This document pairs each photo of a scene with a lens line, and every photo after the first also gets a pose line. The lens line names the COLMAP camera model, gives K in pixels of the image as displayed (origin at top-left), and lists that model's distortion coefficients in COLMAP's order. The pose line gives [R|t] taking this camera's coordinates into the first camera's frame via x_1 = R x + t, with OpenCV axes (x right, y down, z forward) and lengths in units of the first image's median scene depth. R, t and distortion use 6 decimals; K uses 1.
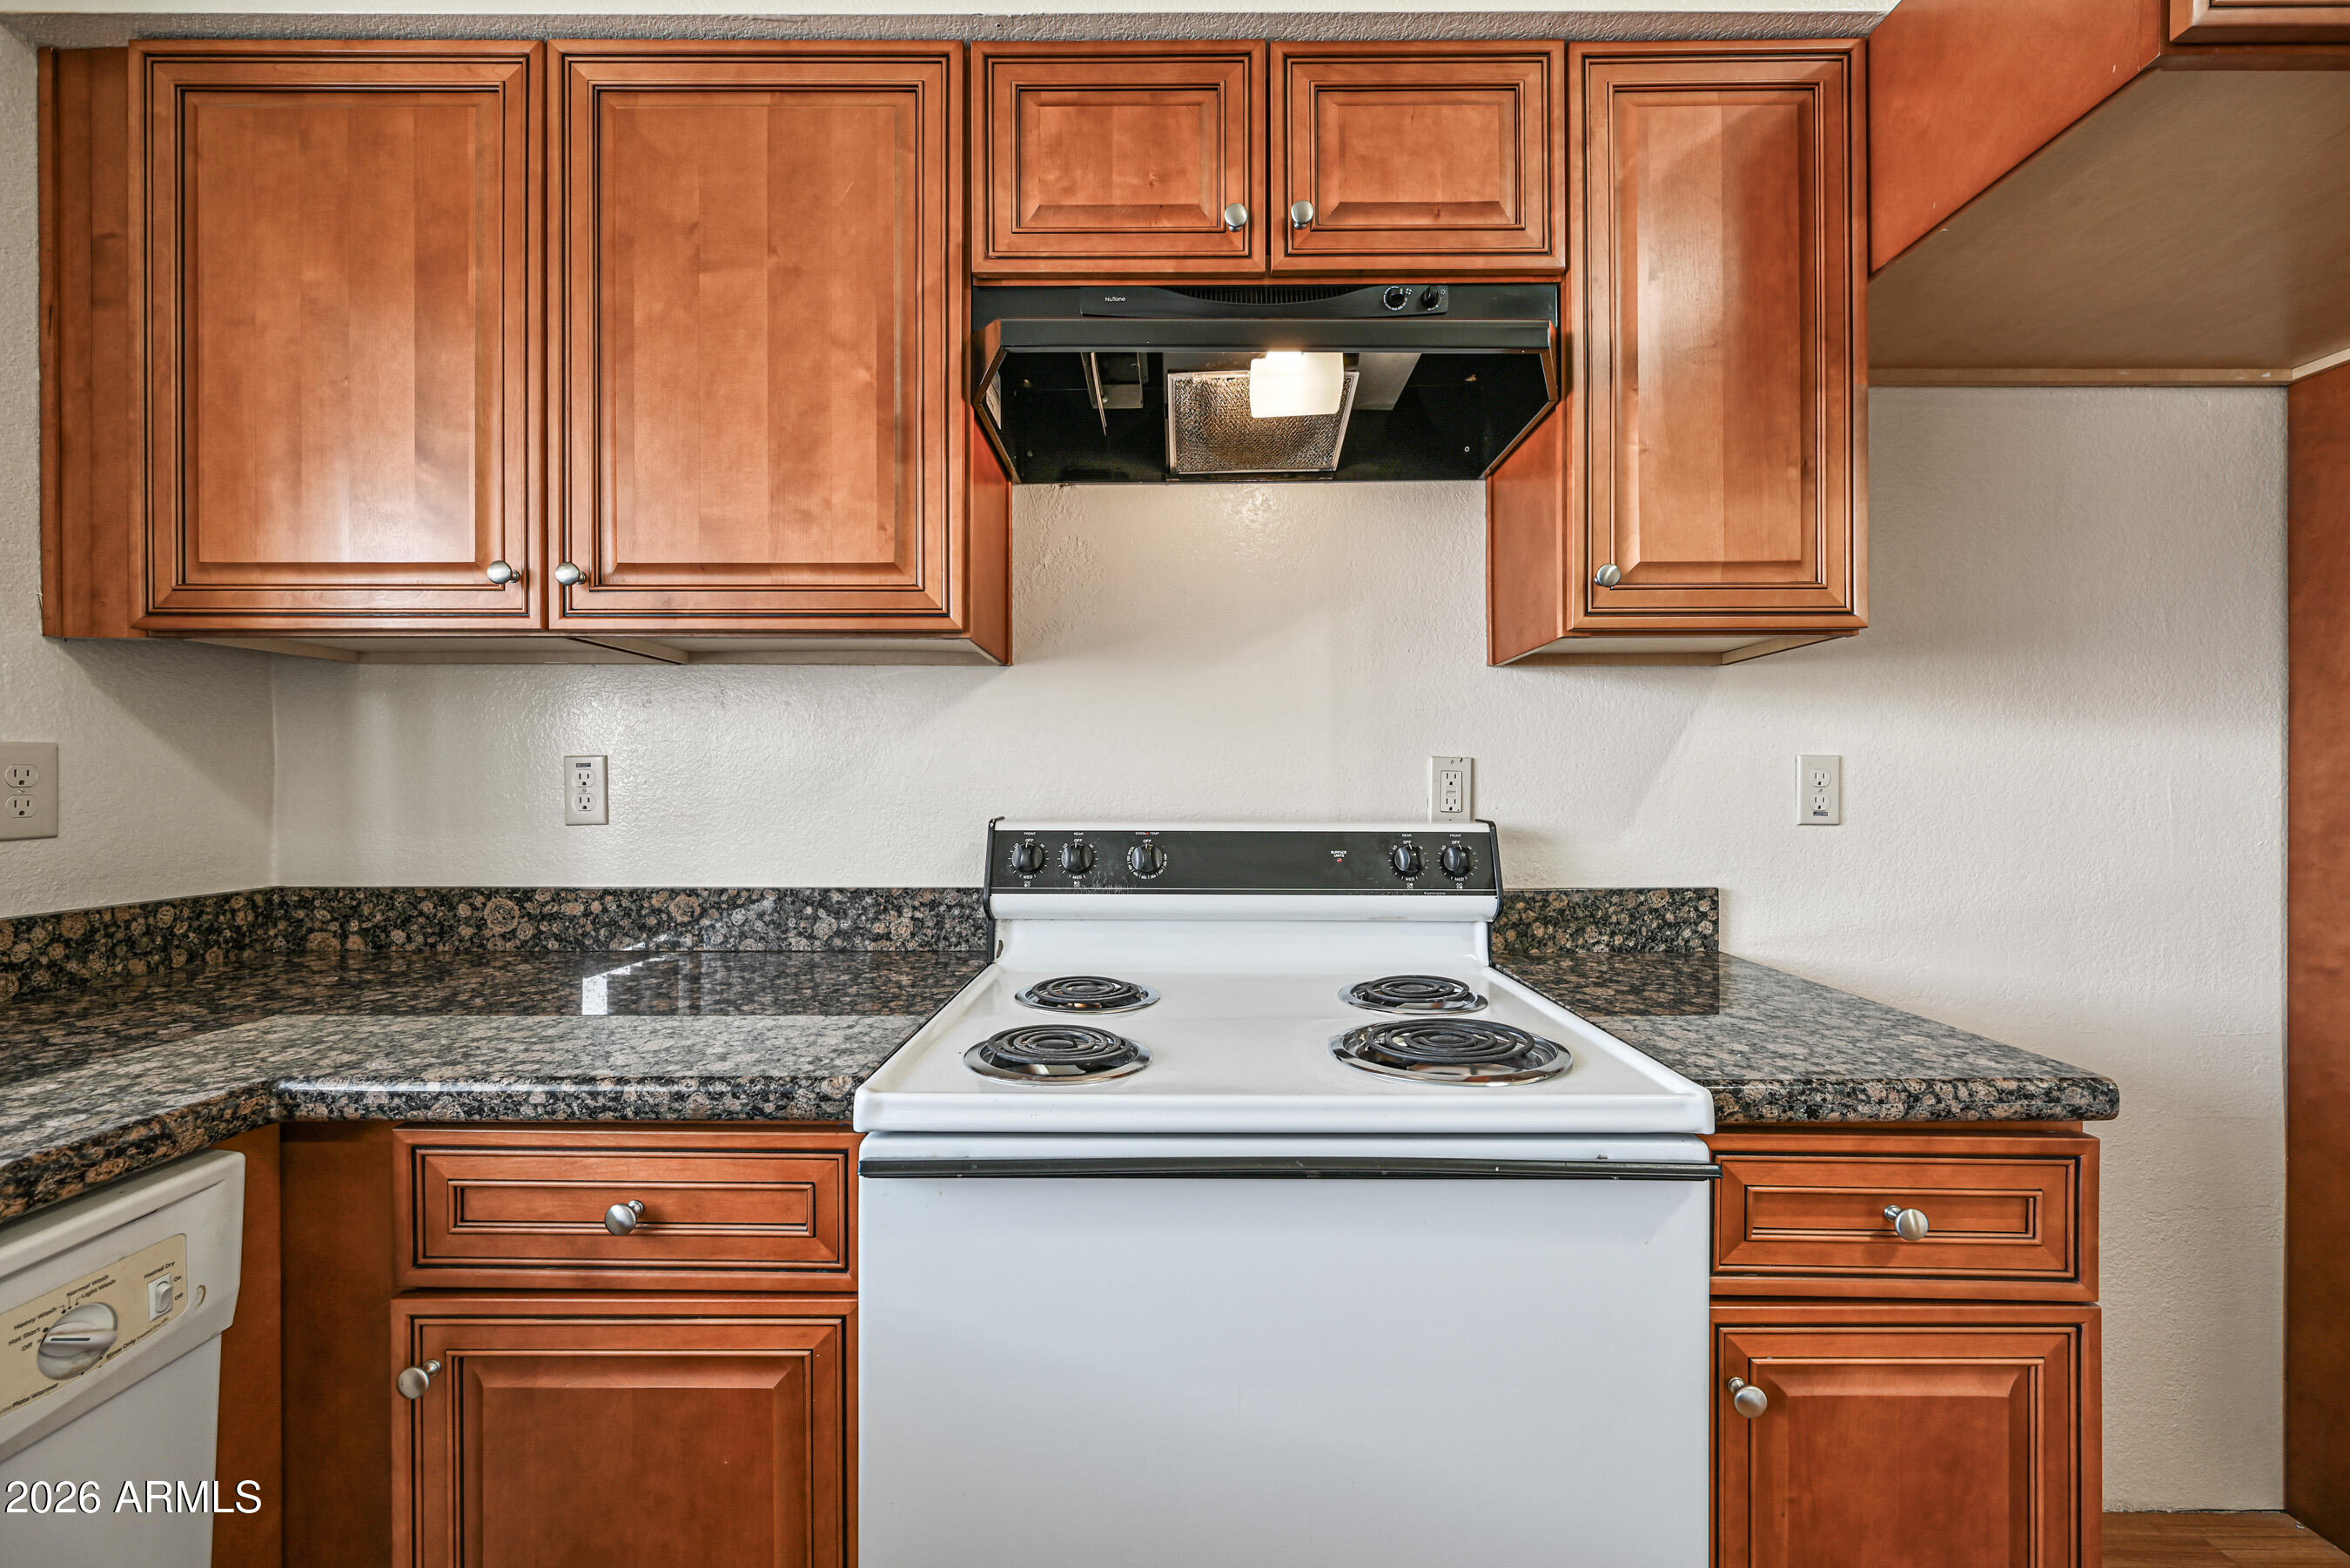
lens RADIAL K [[923.4, 0, 1179.5], [0, 923.4, 785.3], [0, 0, 1]] dist [-0.001413, -0.000184]
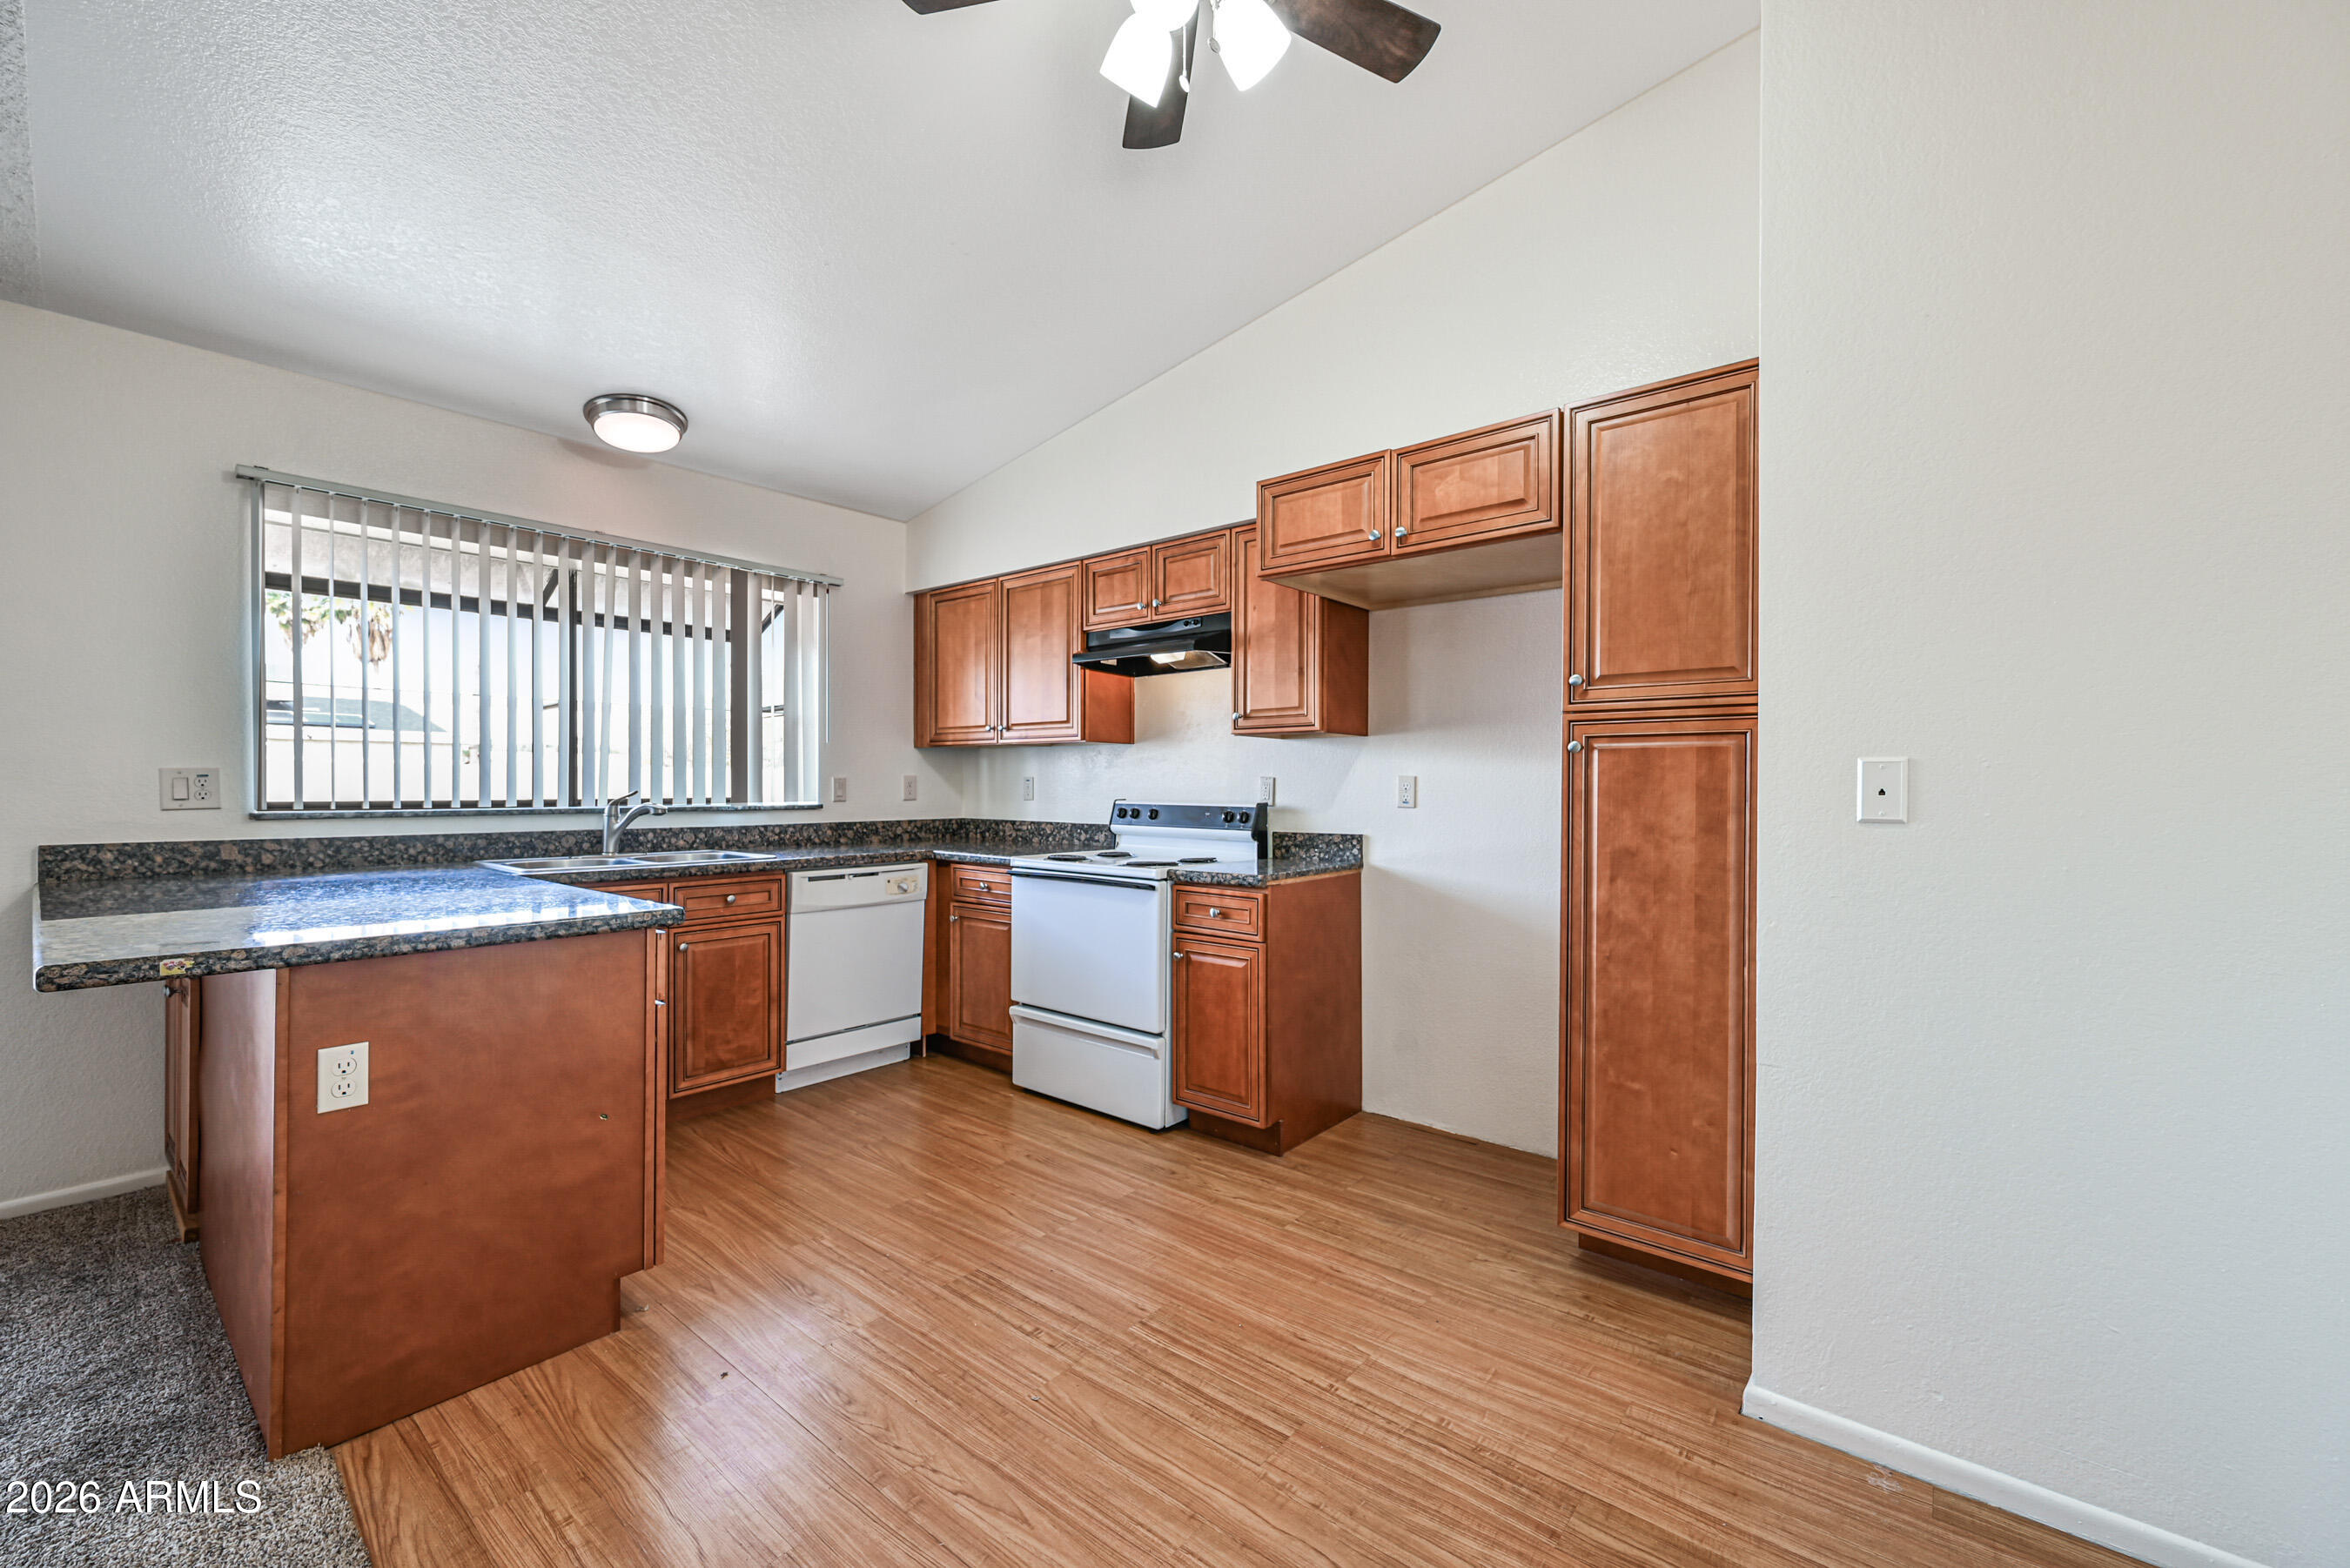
lens RADIAL K [[941.0, 0, 1176.7], [0, 941.0, 789.4], [0, 0, 1]] dist [-0.000372, -0.000289]
pose [[0.771750, 0.006196, -0.635896, 1.886191], [-0.005281, 0.999980, 0.003334, -0.006091], [0.635904, 0.000785, 0.771768, -1.191625]]
